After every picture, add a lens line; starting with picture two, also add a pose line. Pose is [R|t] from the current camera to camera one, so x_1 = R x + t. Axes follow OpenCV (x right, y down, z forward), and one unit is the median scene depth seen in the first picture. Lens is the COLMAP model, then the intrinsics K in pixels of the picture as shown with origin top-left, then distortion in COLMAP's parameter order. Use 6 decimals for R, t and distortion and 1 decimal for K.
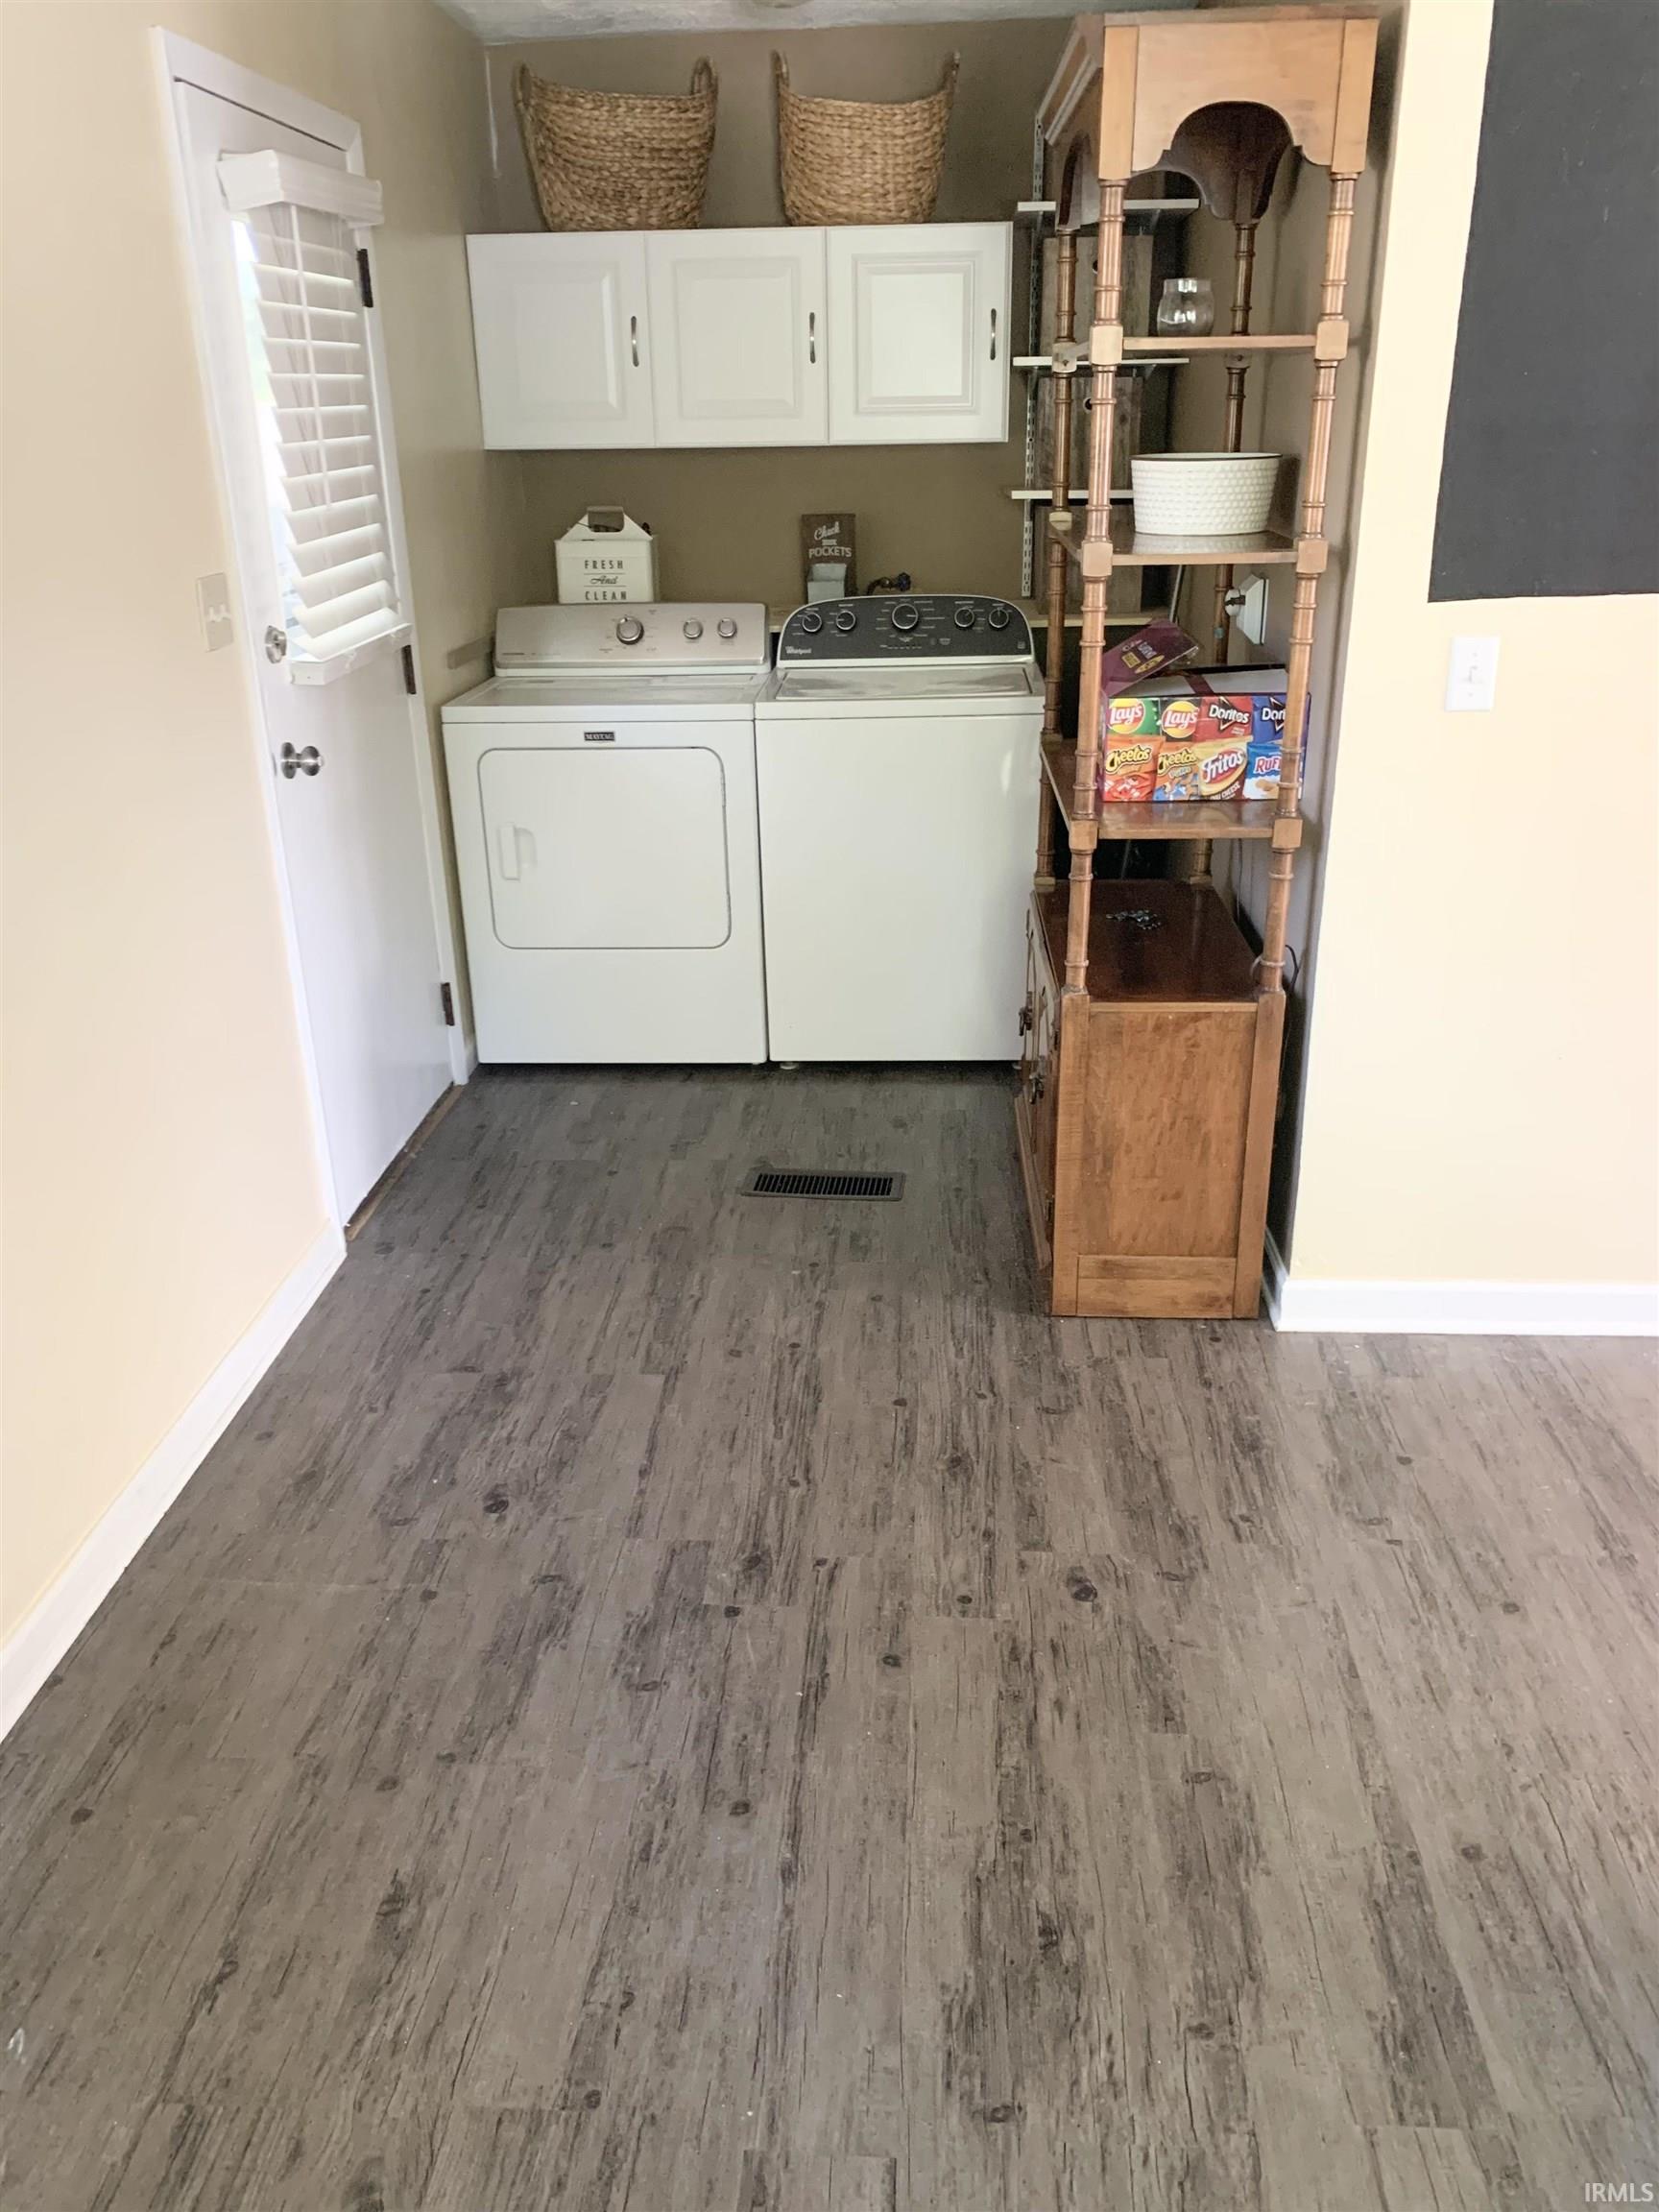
lens RADIAL K [[1677.9, 0, 836.0], [0, 1677.9, 1093.6], [0, 0, 1]] dist [0.003018, -0.003681]
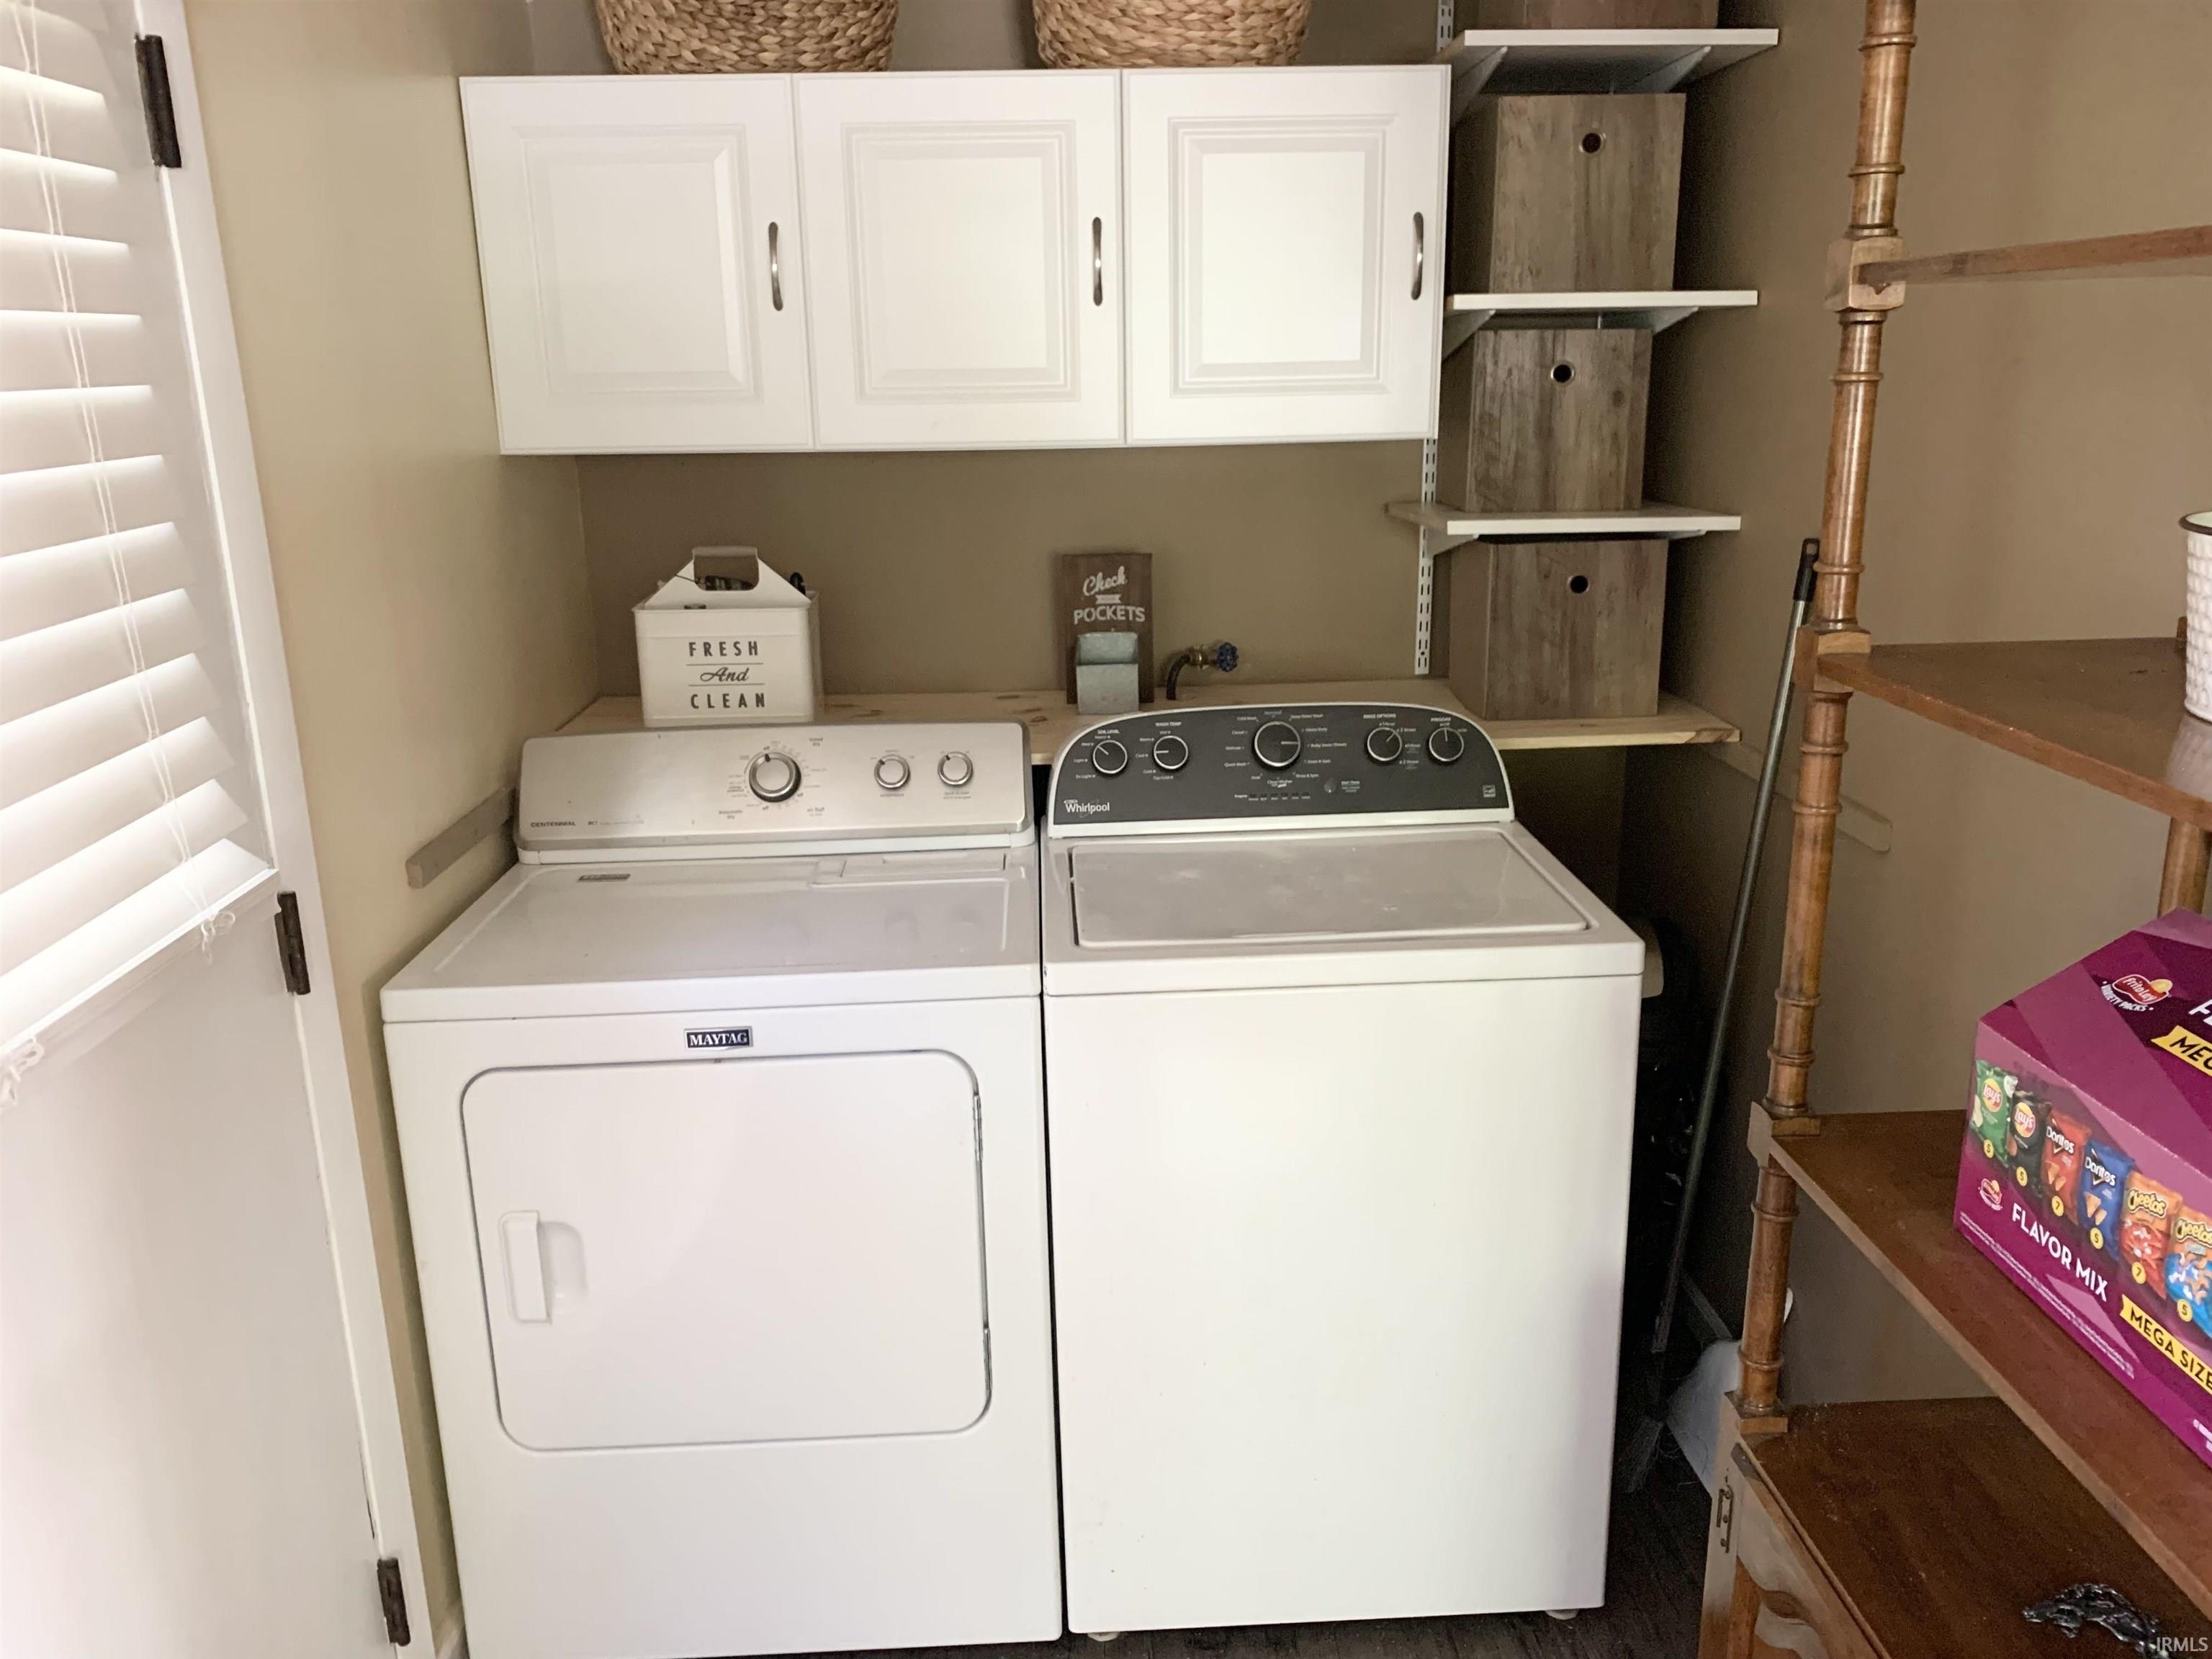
lens RADIAL K [[1685.9, 0, 1106.0], [0, 1685.9, 829.5], [0, 0, 1]] dist [0.096747, -0.173779]
pose [[0.995386, -0.025753, 0.092426, -0.067856], [0.037054, 0.991750, -0.122719, -0.189250], [-0.088503, 0.125577, 0.988128, 0.454723]]
